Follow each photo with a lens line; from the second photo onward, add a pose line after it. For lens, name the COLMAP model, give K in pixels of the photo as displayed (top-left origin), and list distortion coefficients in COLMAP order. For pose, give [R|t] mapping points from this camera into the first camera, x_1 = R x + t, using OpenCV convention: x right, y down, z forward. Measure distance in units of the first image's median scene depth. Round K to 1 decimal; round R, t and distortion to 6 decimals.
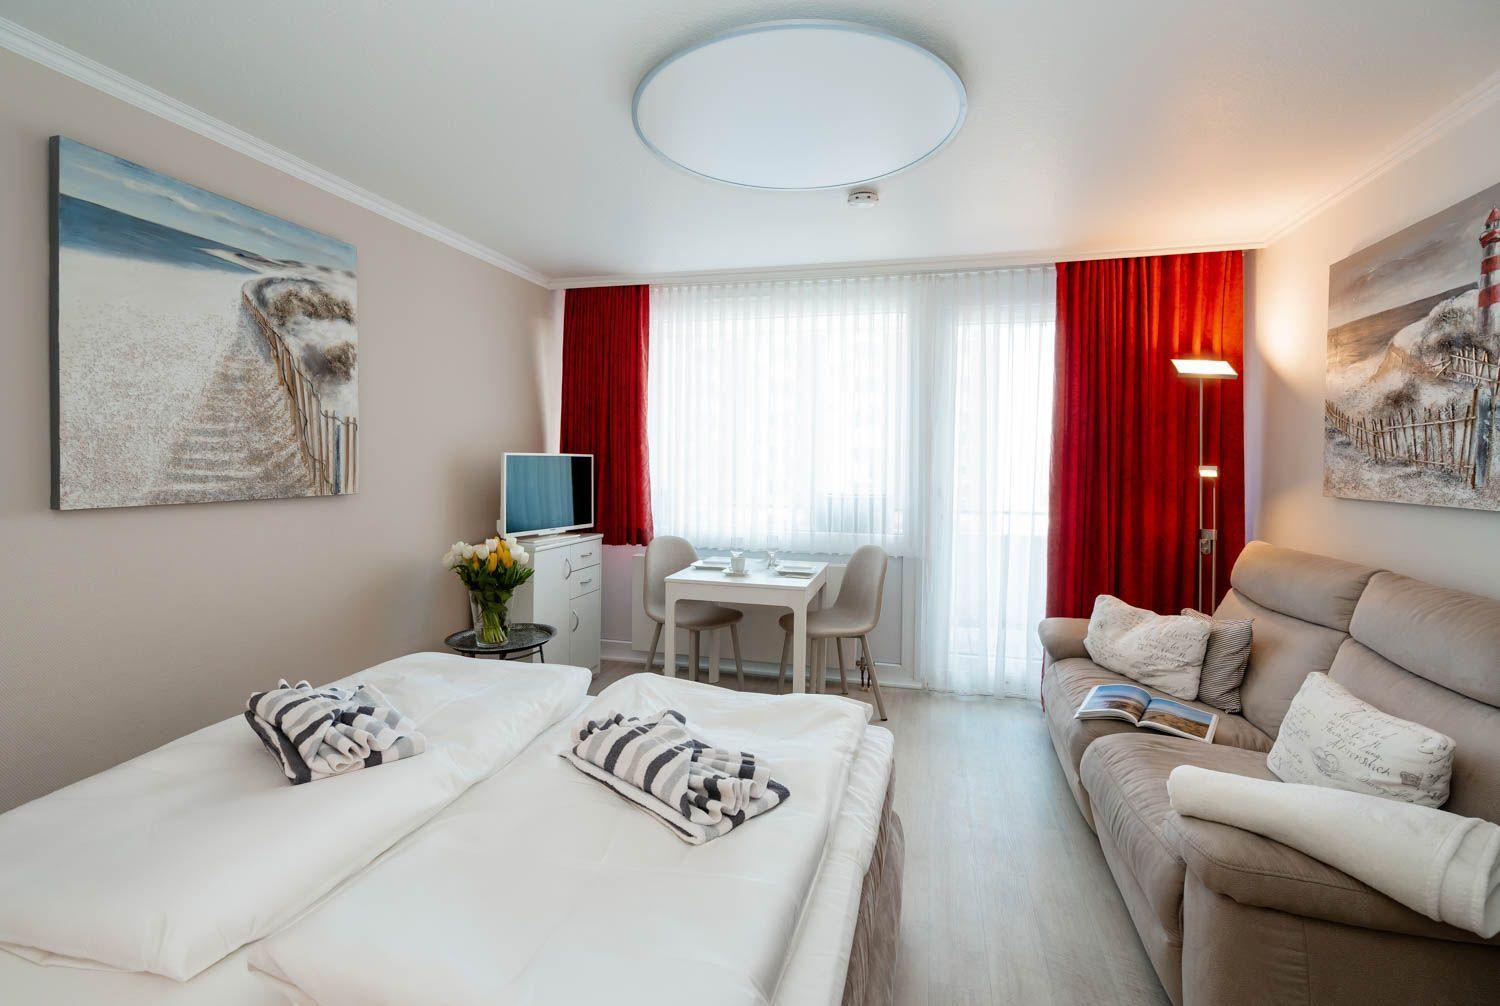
lens RADIAL K [[719.1, 0, 721.5], [0, 719.1, 470.0], [0, 0, 1]] dist [-0.007381, 0.004843]
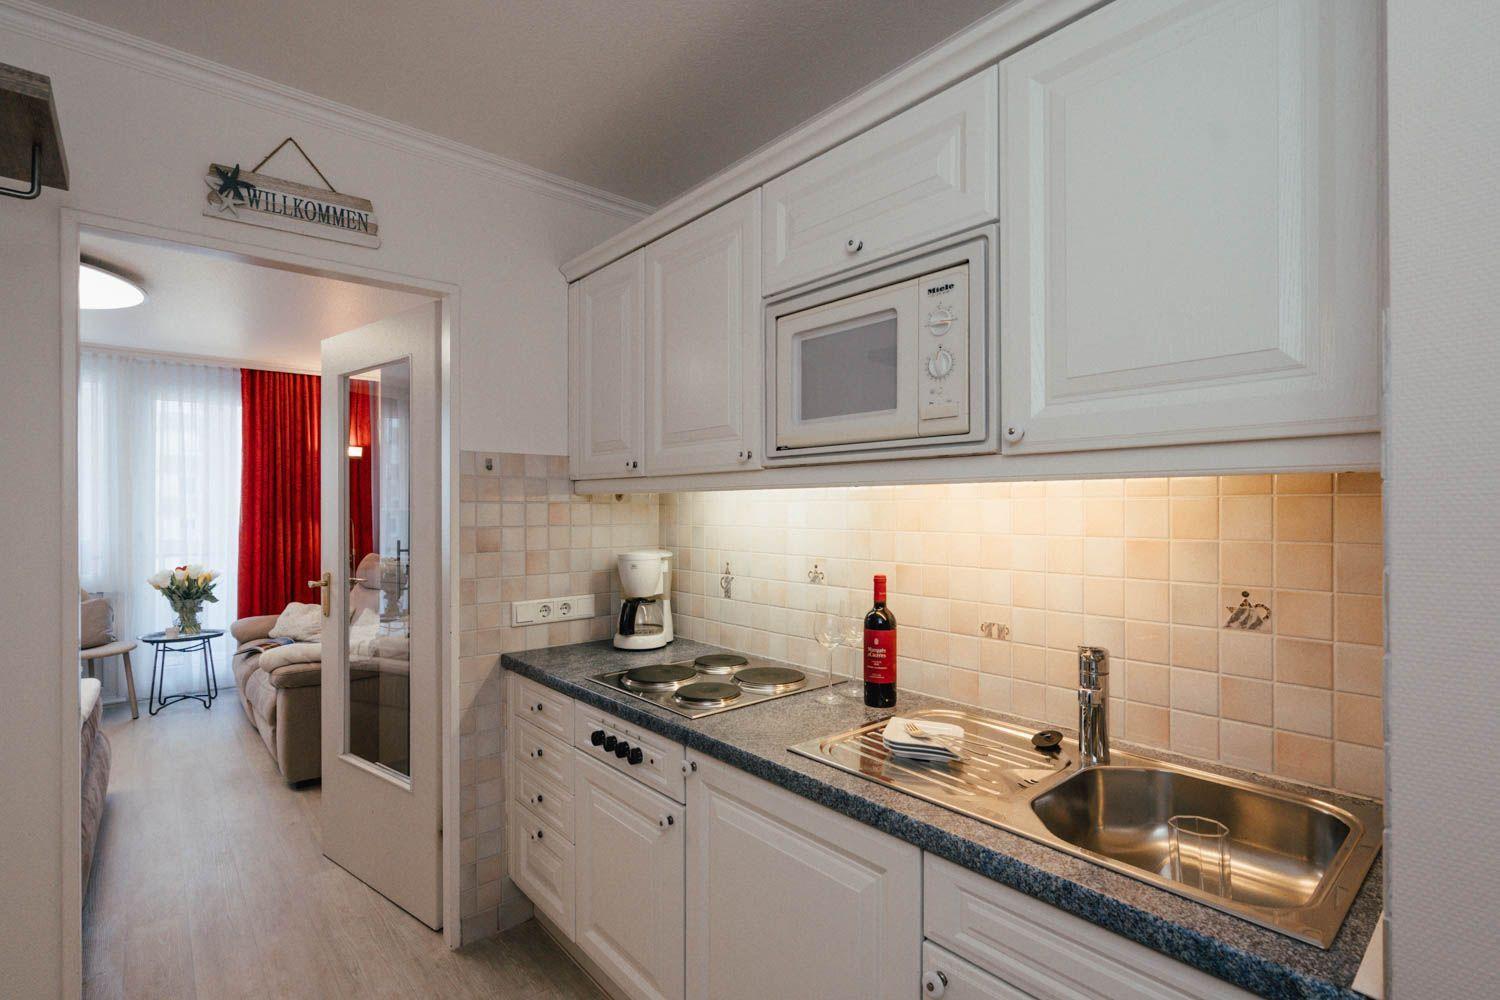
lens RADIAL K [[719.1, 0, 763.6], [0, 719.1, 507.5], [0, 0, 1]] dist [-0.007381, 0.004843]
pose [[0.544962, -0.009465, 0.838408, -0.211105], [0.026096, 0.999643, -0.005677, 0.025146], [-0.838055, 0.024973, 0.545014, -0.822884]]
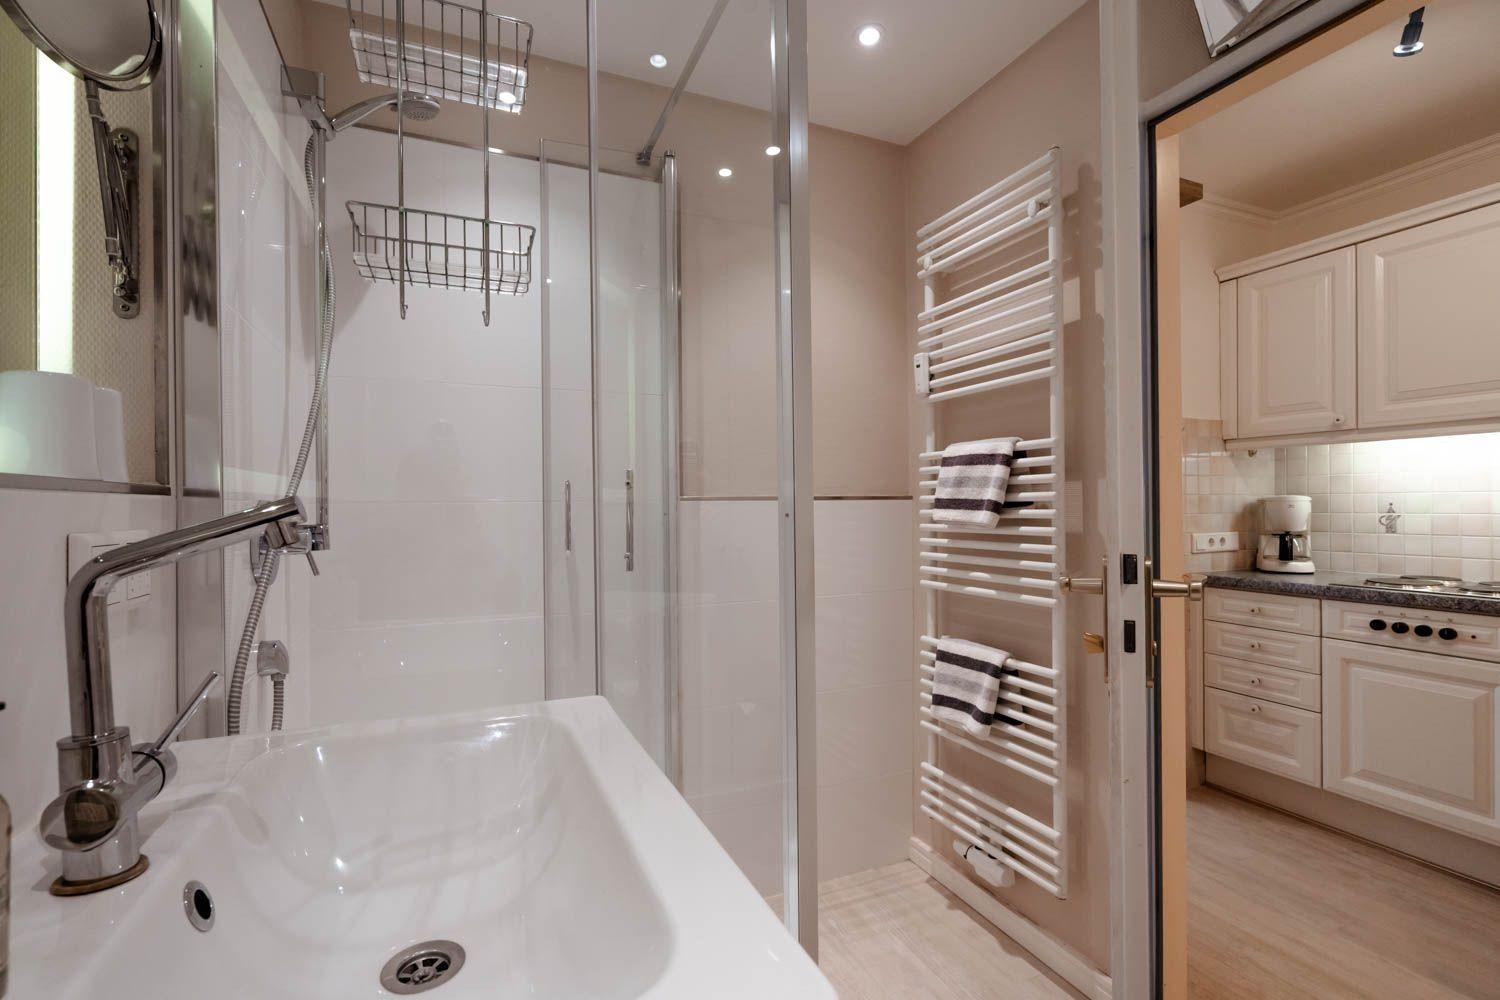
lens RADIAL K [[719.1, 0, 734.1], [0, 719.1, 505.4], [0, 0, 1]] dist [-0.007381, 0.004843]
pose [[0.769662, -0.016044, 0.638250, -0.881939], [0.031855, 0.999404, -0.013291, 0.072913], [-0.637657, 0.030561, 0.769714, -0.502841]]
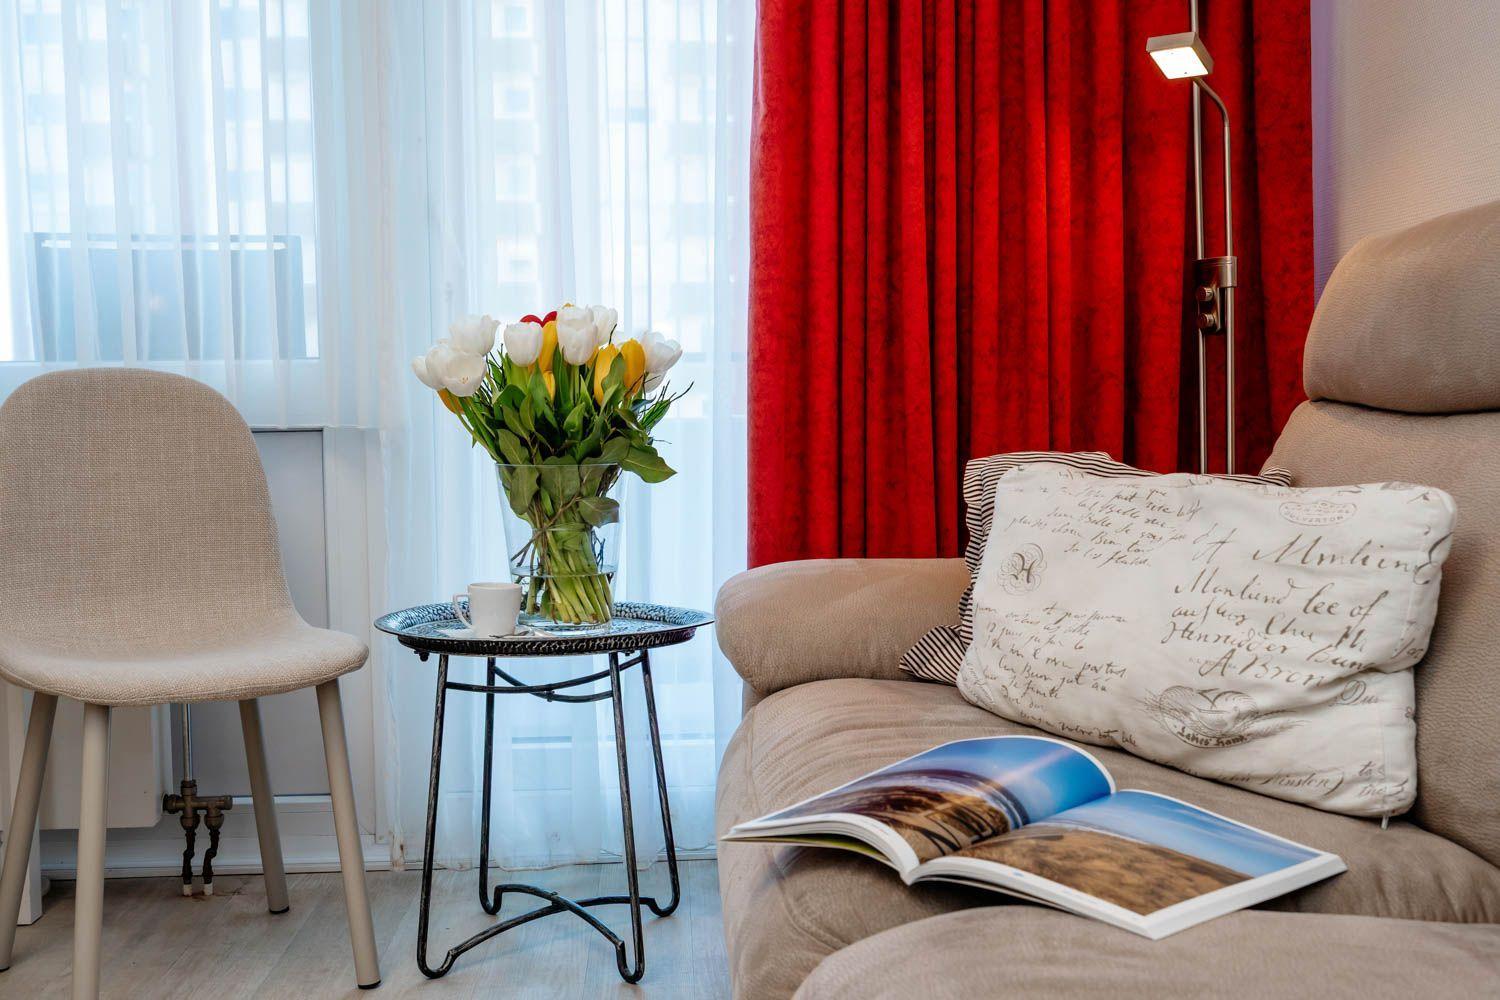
lens RADIAL K [[1561.9, 0, 738.6], [0, 1561.9, 525.8], [0, 0, 1]] dist [0.005796, 0.000000]
pose [[0.946772, -0.042927, 0.319030, 0.315121], [0.027252, 0.998199, 0.053439, 0.195390], [-0.320749, -0.041900, 0.946237, 0.510286]]
